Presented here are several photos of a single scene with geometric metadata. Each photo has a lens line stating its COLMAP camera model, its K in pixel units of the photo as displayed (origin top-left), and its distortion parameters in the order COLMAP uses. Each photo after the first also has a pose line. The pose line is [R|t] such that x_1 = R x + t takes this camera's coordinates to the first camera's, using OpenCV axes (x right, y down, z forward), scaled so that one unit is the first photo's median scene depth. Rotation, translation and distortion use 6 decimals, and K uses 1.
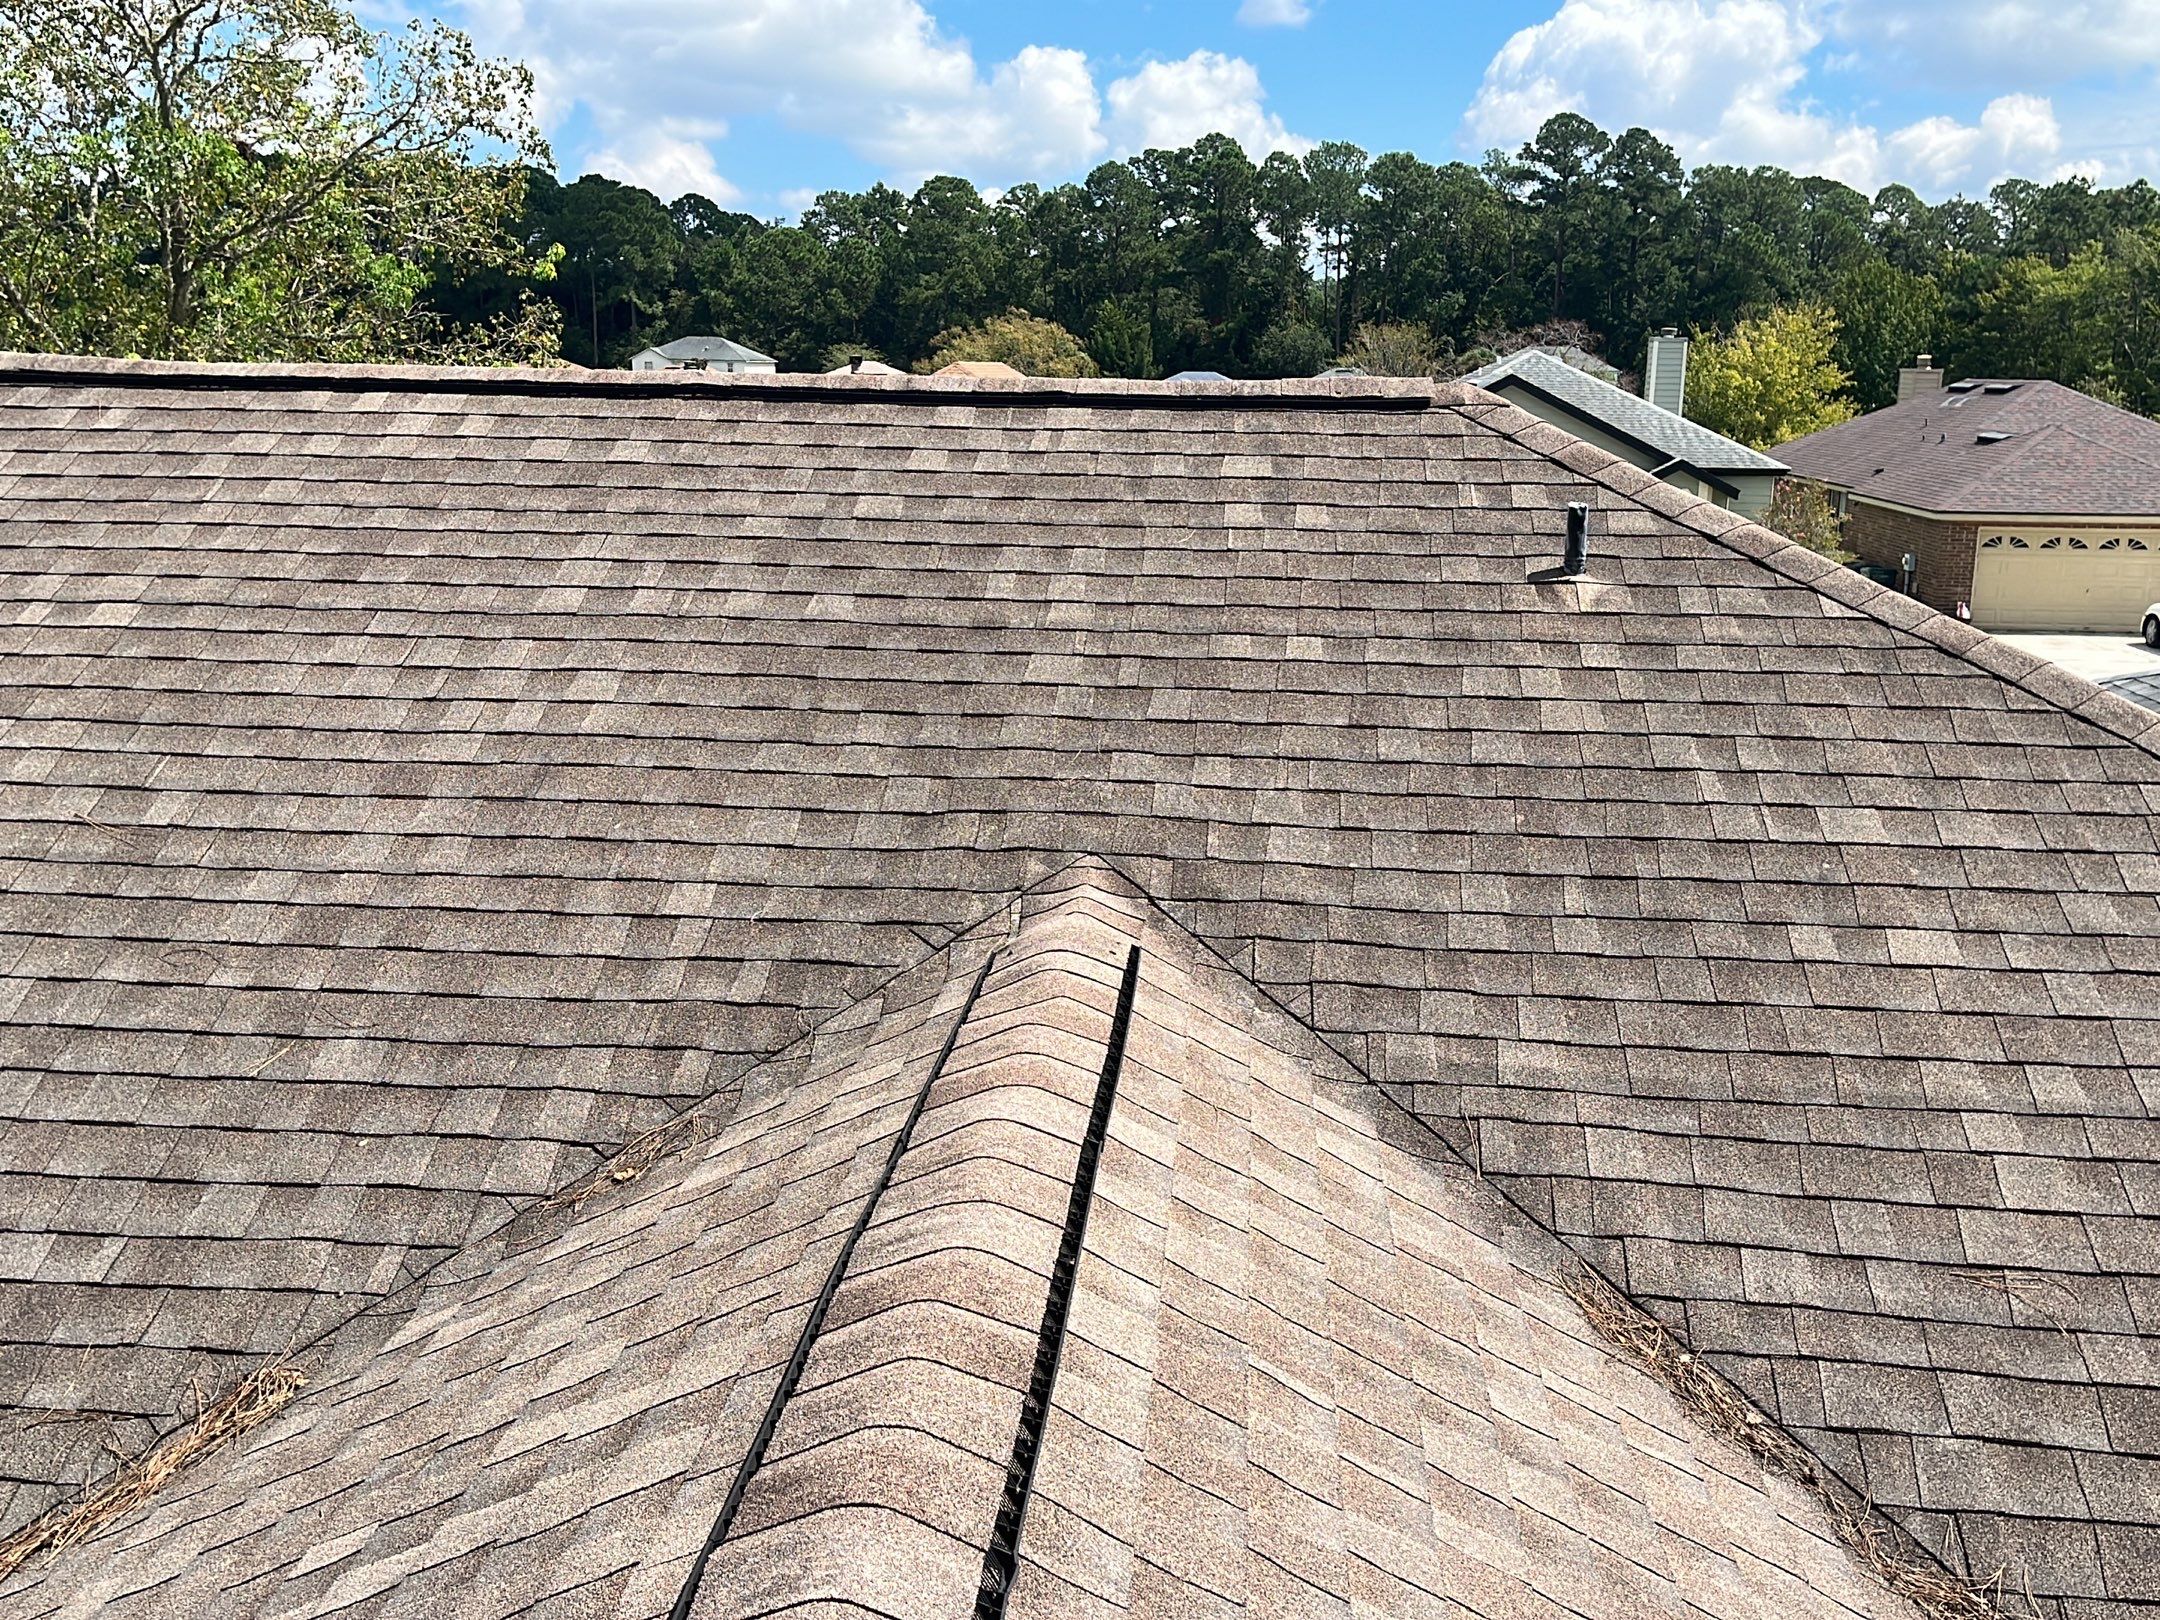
lens RADIAL K [[2141.7, 0, 1080.0], [0, 2141.7, 810.0], [0, 0, 1]] dist [-0.005659, 0.013282]
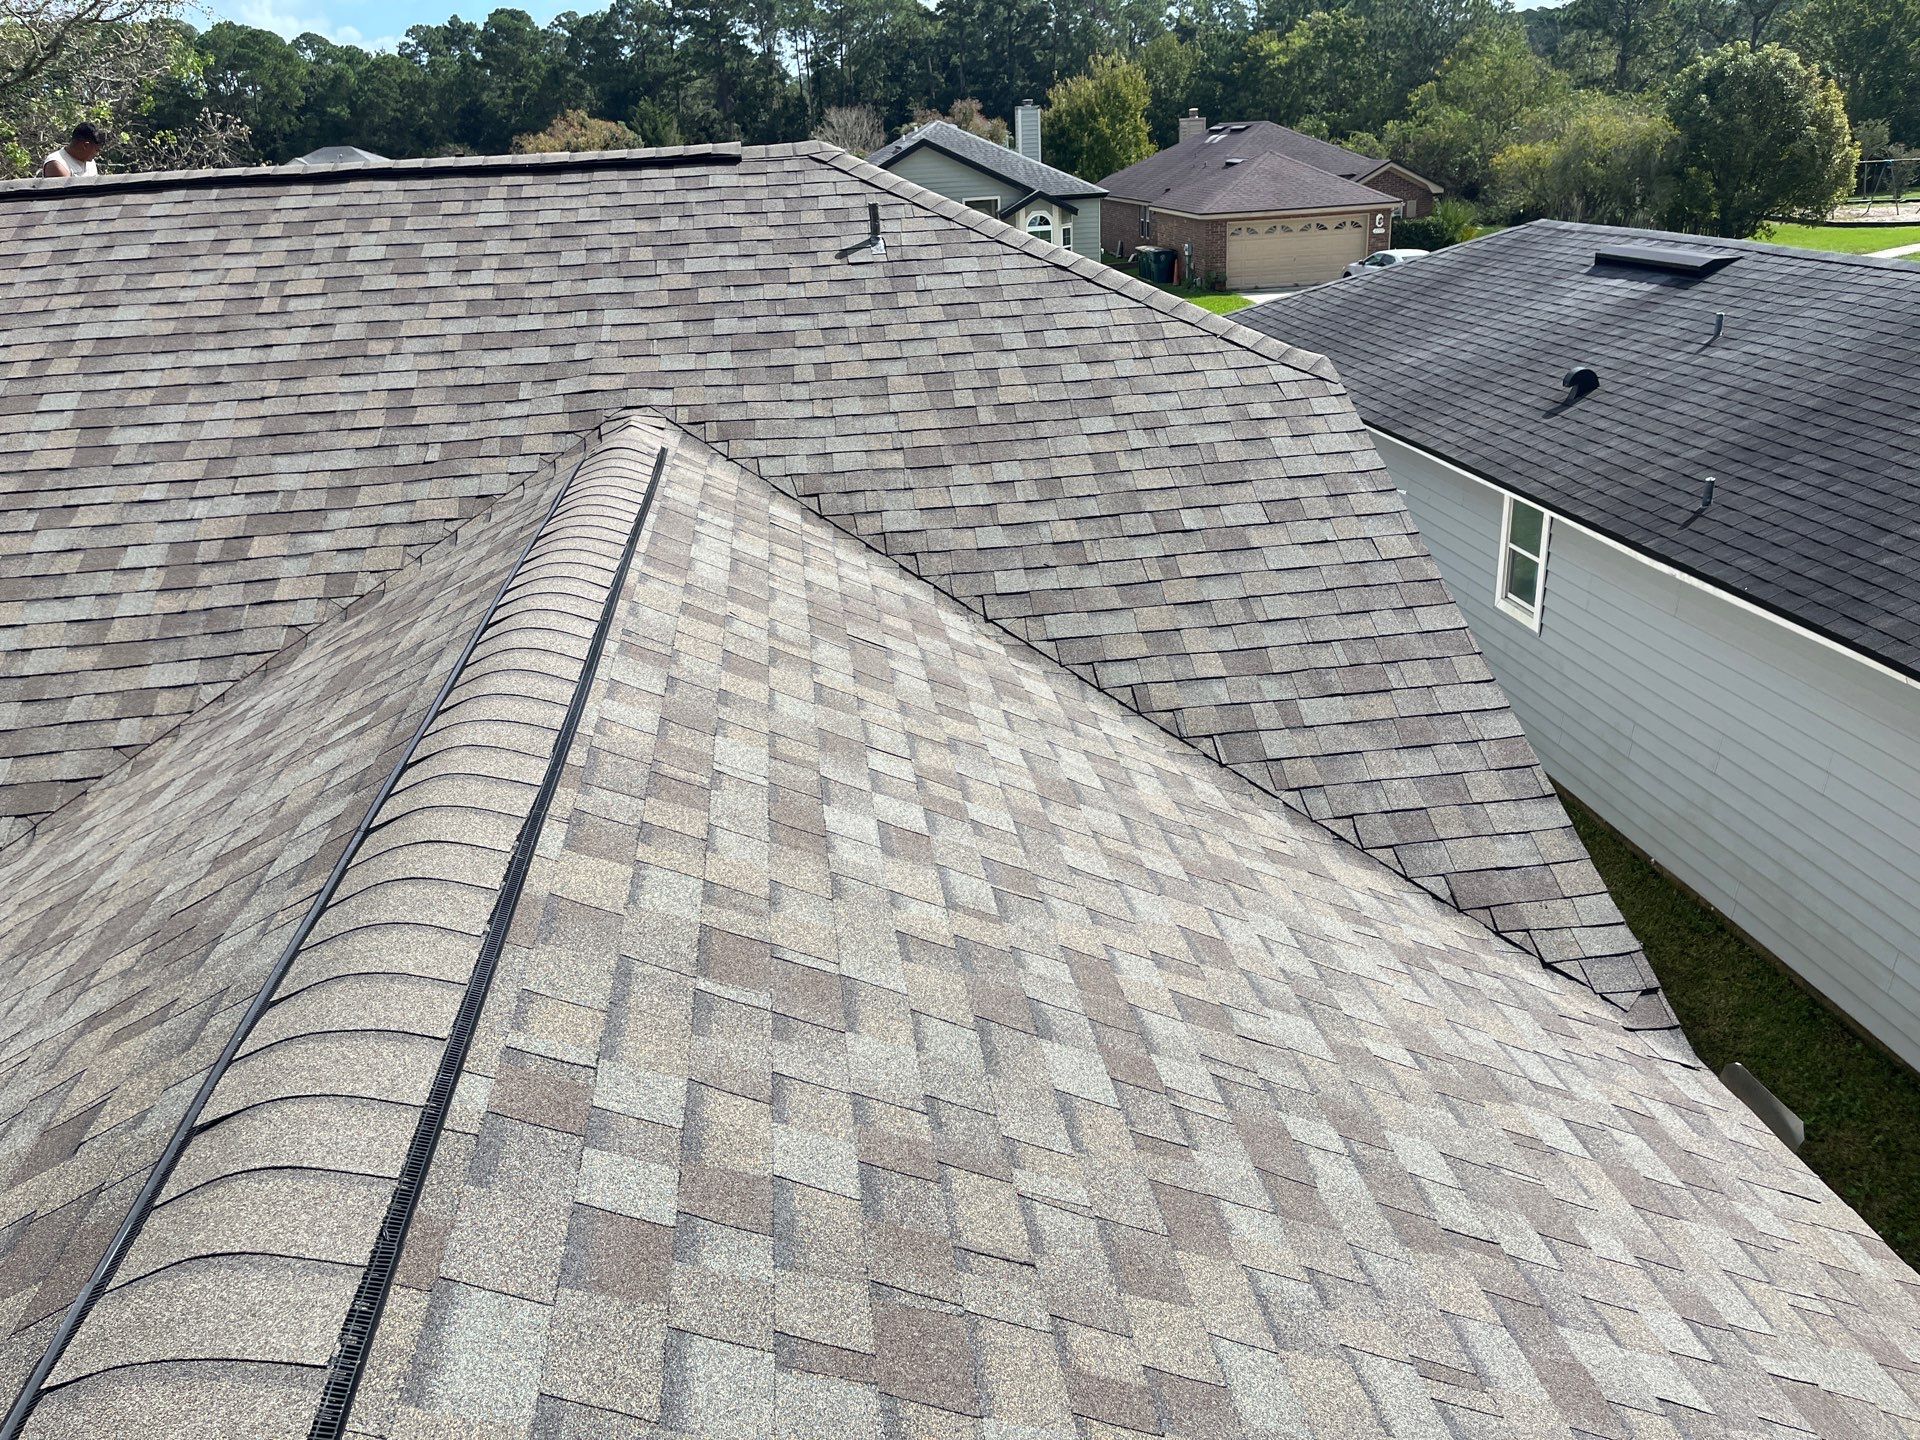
lens RADIAL K [[1903.8, 0, 960.0], [0, 1903.8, 720.0], [0, 0, 1]] dist [-0.005659, 0.013282]
pose [[0.985514, -0.102600, 0.135037, 0.012228], [0.089860, 0.991191, 0.097290, 0.063077], [-0.143829, -0.083746, 0.986053, -0.304276]]
